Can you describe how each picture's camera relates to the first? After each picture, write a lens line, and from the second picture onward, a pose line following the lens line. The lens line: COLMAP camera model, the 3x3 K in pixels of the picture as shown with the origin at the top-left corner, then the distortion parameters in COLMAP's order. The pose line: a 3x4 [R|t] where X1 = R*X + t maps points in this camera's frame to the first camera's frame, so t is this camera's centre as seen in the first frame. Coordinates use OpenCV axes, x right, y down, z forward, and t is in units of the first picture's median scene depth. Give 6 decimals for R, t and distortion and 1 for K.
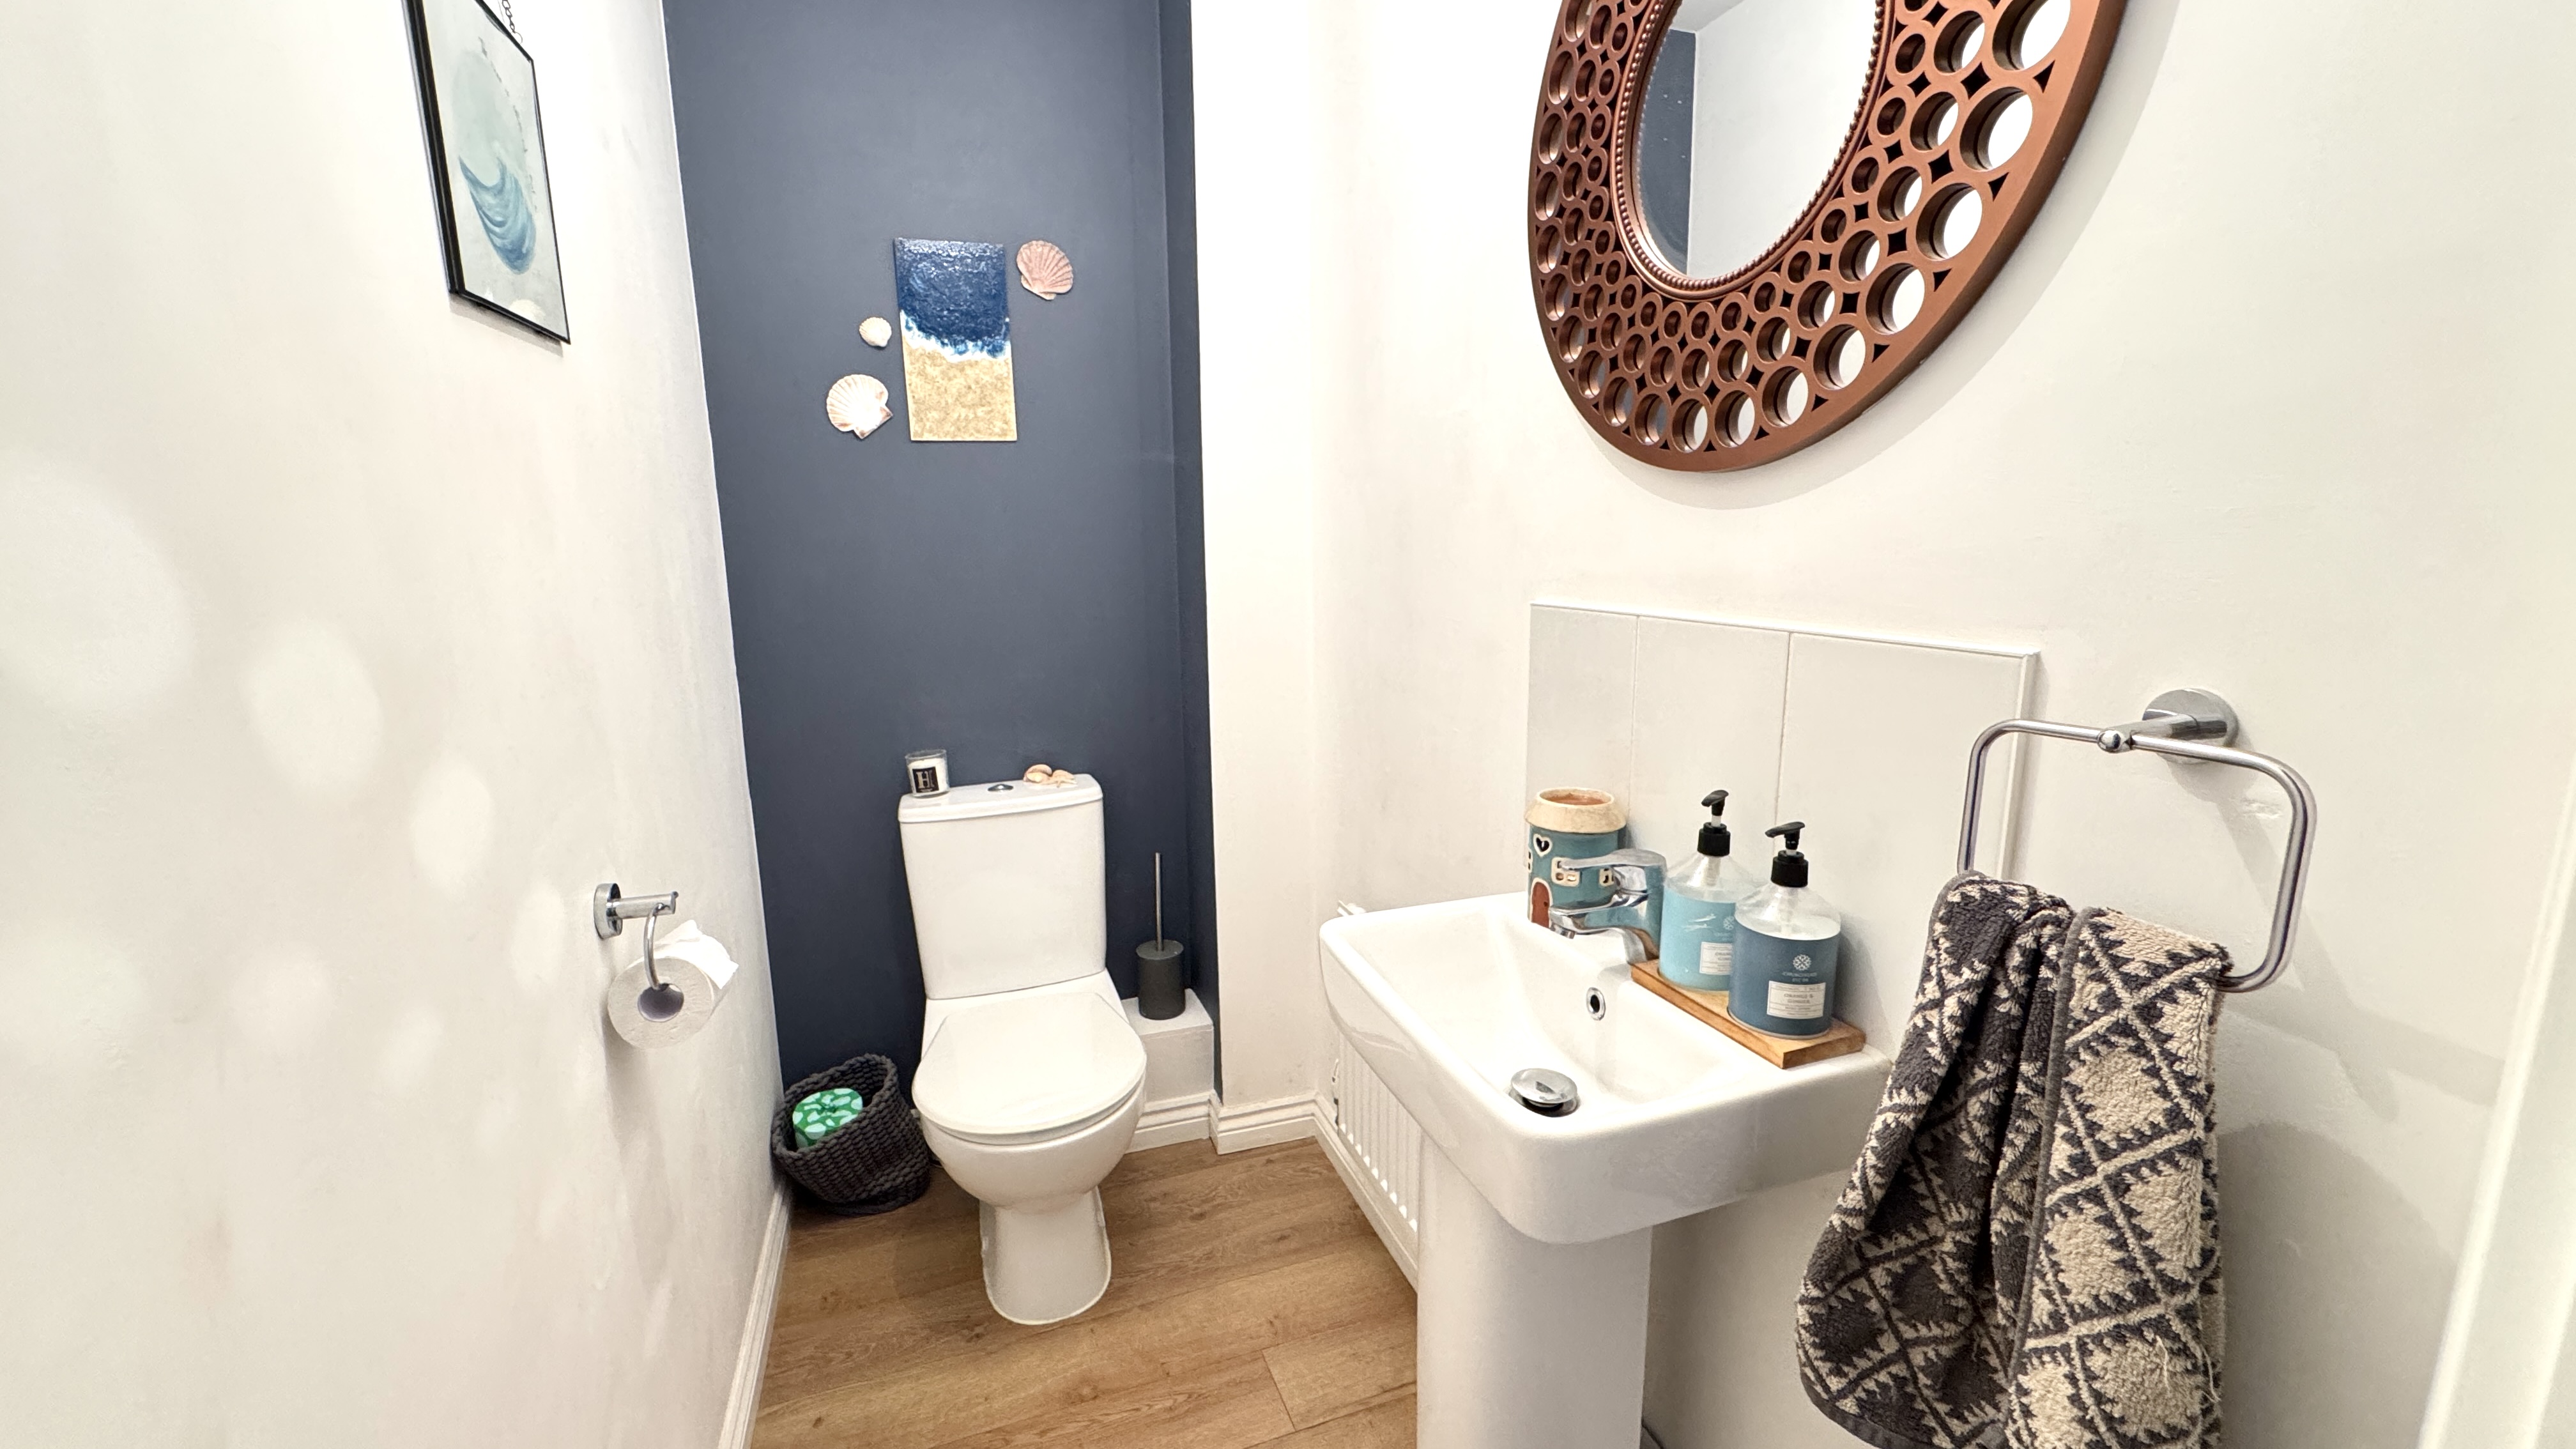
lens RADIAL K [[1030.1, 0, 1282.8], [0, 1030.1, 722.8], [0, 0, 1]] dist [-0.000731, 0.000066]
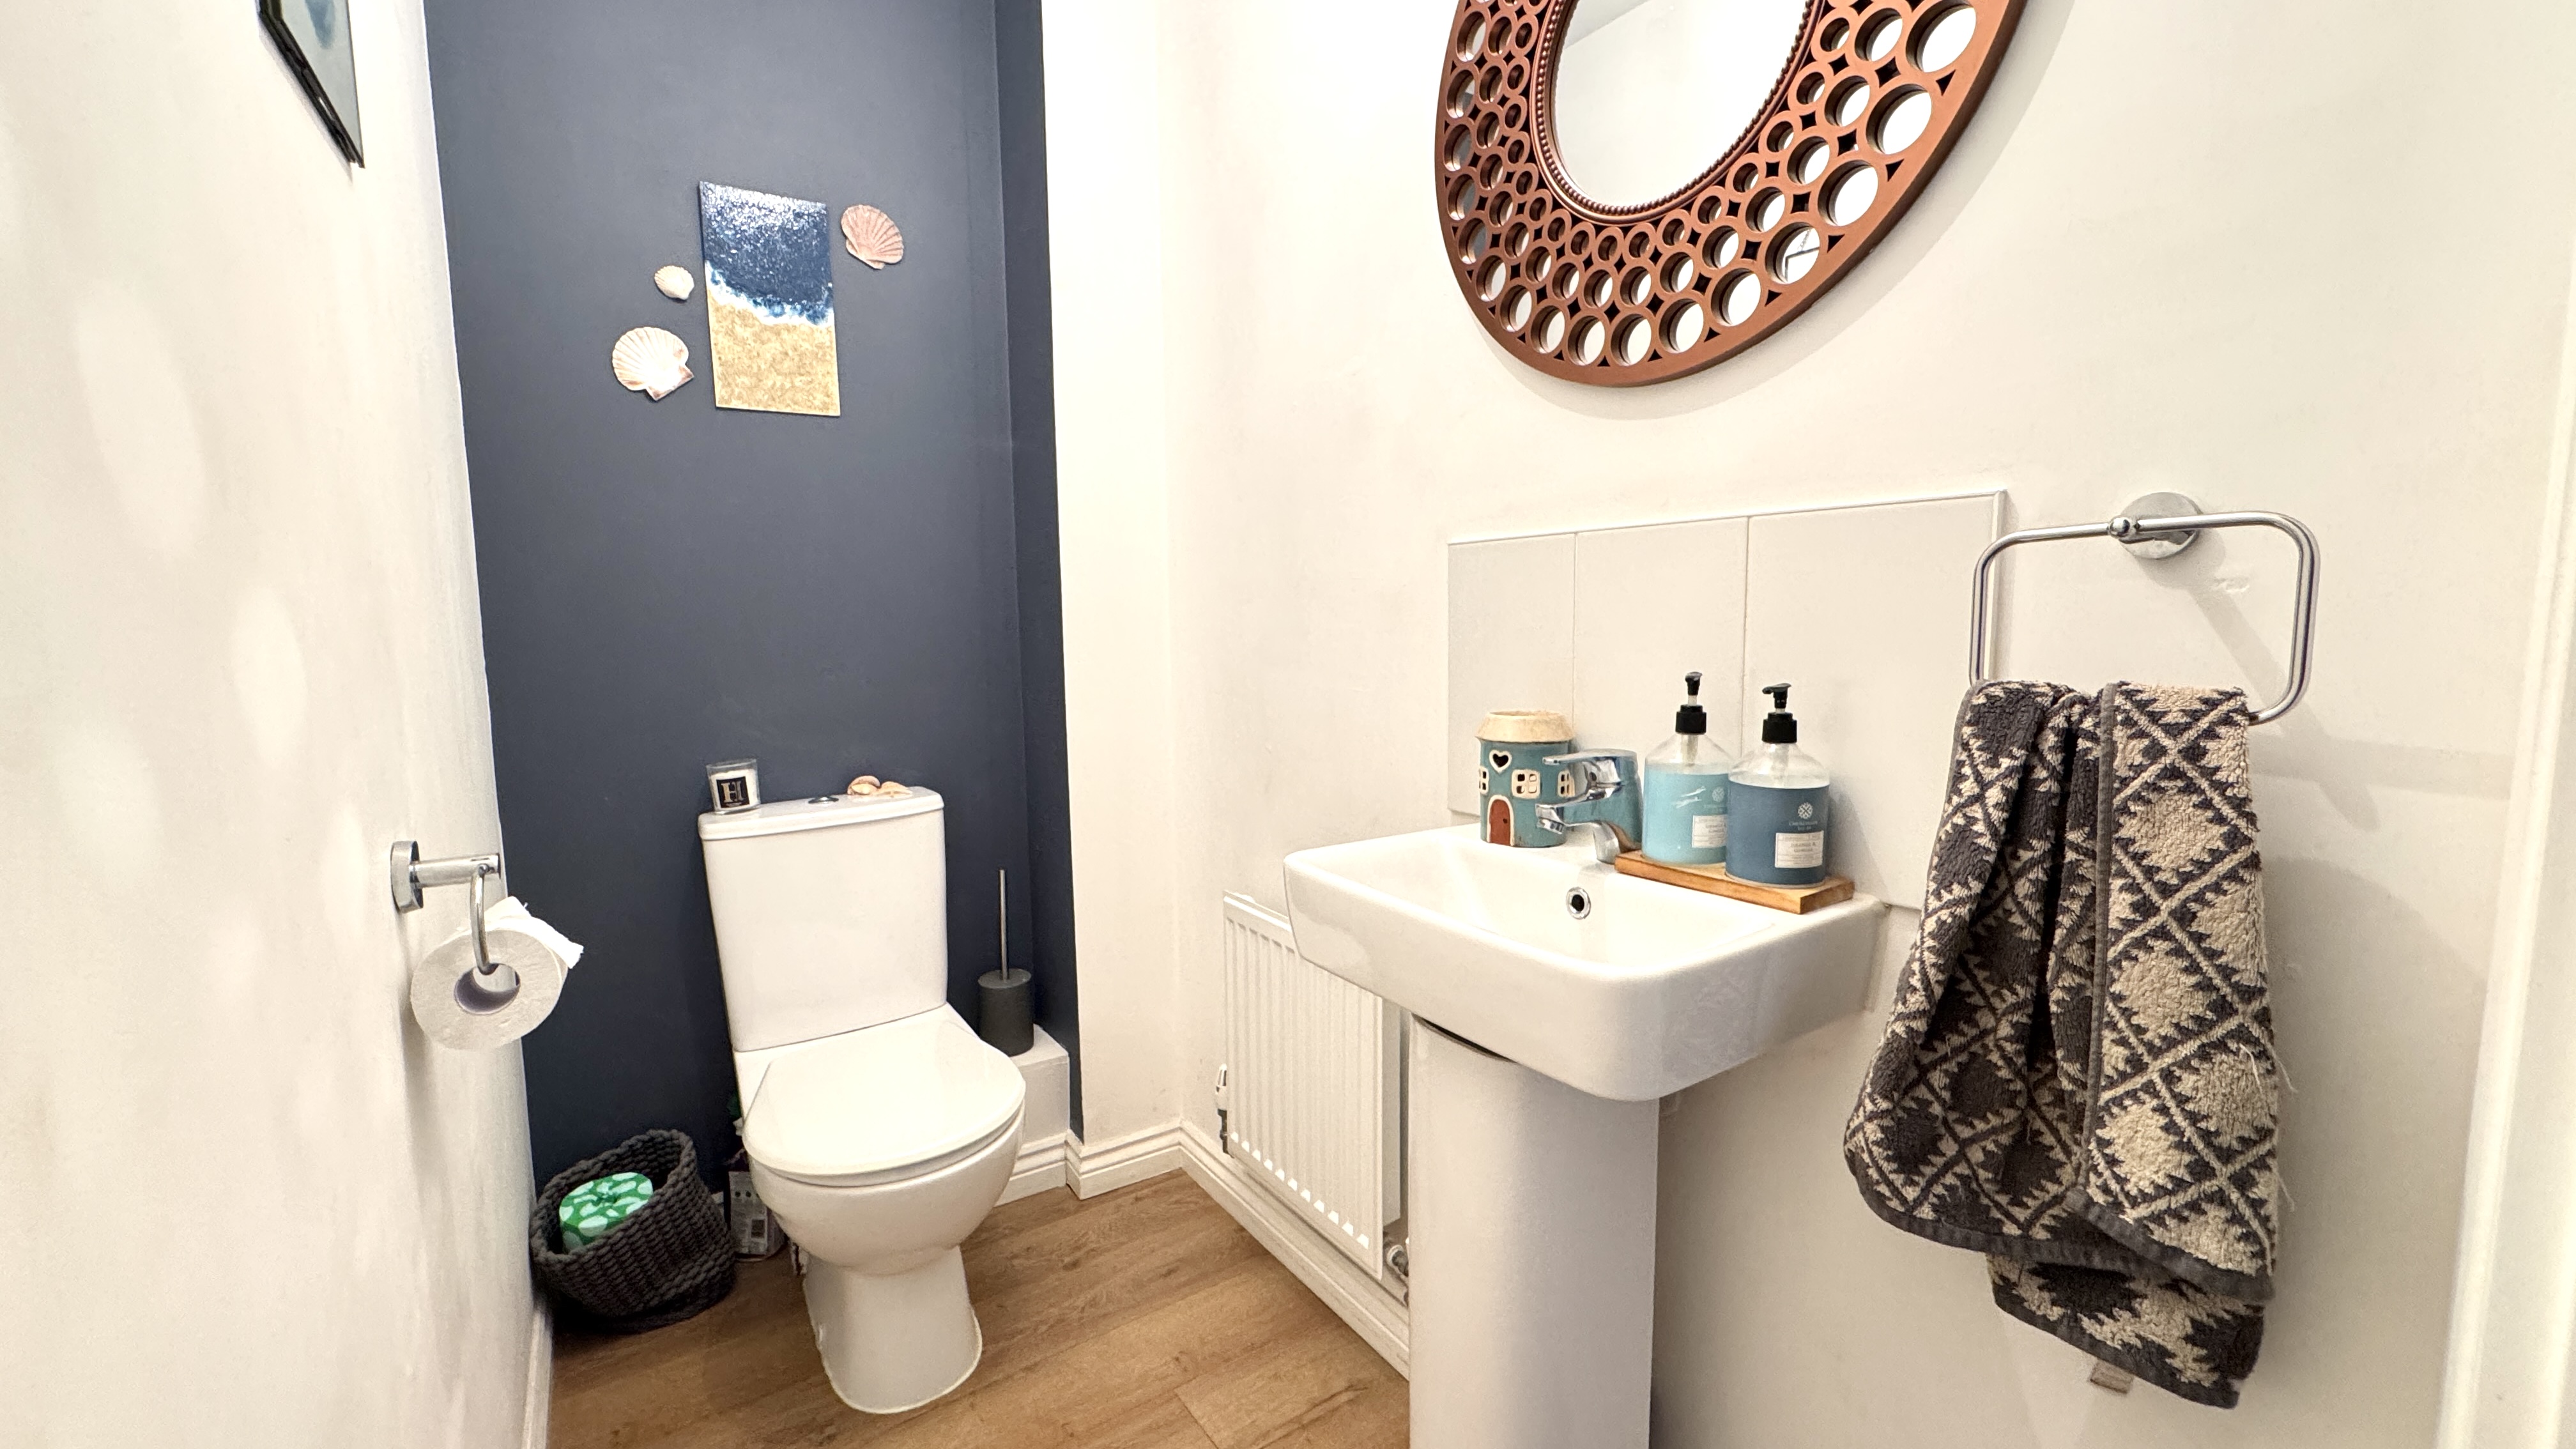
lens RADIAL K [[1030.1, 0, 1283.7], [0, 1030.1, 722.1], [0, 0, 1]] dist [-0.000731, 0.000066]
pose [[0.968685, -0.026017, 0.246925, -0.201077], [0.046051, 0.996066, -0.075708, 0.150938], [-0.243983, 0.084708, 0.966073, 0.086161]]
